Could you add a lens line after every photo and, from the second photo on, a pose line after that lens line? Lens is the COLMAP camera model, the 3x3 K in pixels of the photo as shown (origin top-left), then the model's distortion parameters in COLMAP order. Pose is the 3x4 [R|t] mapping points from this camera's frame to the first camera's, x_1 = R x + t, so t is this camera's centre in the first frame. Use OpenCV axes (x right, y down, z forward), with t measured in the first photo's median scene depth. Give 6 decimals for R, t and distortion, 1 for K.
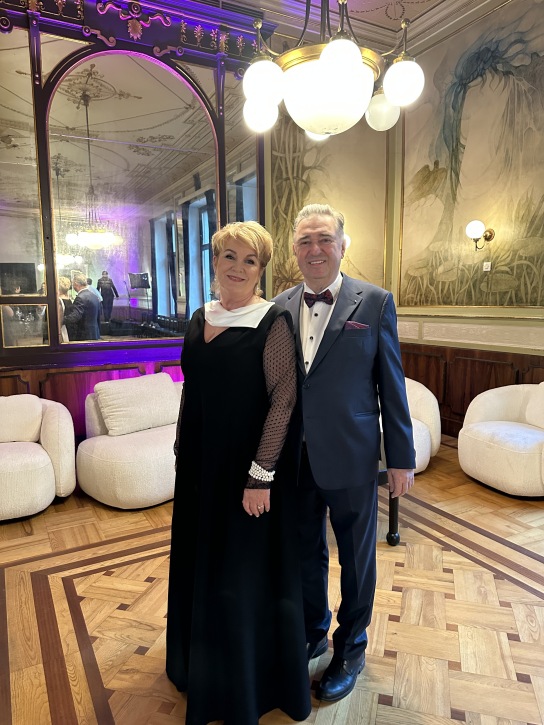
lens RADIAL K [[535.5, 0, 282.0], [0, 535.5, 361.0], [0, 0, 1]] dist [0.033769, -0.029042]
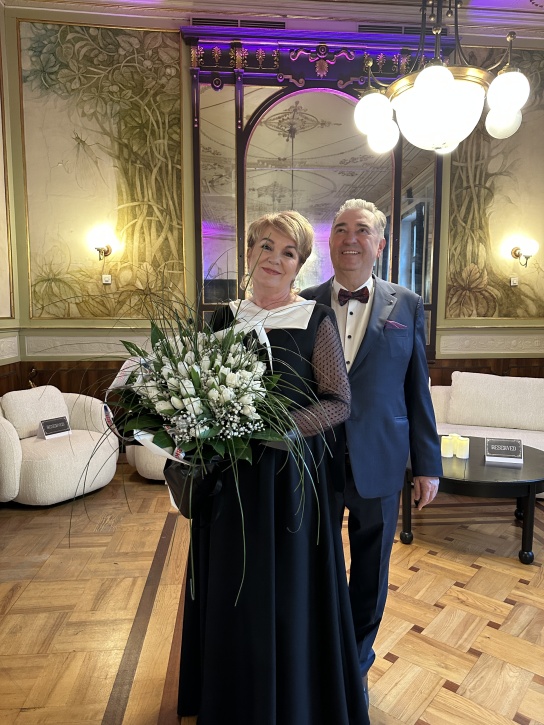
lens RADIAL K [[535.5, 0, 278.1], [0, 535.5, 360.1], [0, 0, 1]] dist [0.033769, -0.029042]
pose [[0.914760, 0.048678, -0.401055, 0.114209], [-0.058569, 0.998206, -0.012432, 0.013506], [0.399730, 0.034862, 0.915970, -0.044247]]
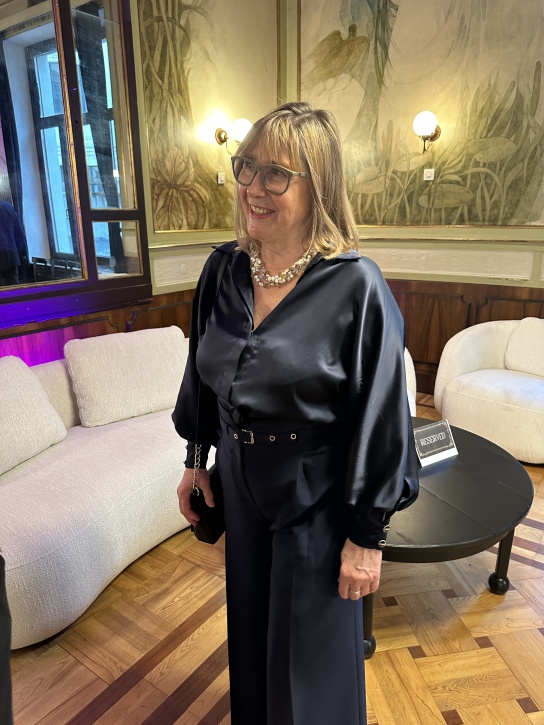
lens RADIAL K [[535.5, 0, 276.7], [0, 535.5, 358.7], [0, 0, 1]] dist [0.033769, -0.029042]
pose [[0.902097, -0.108423, 0.417691, -0.192372], [0.048246, 0.987194, 0.152054, -0.039895], [-0.428828, -0.117016, 0.895776, 0.363275]]
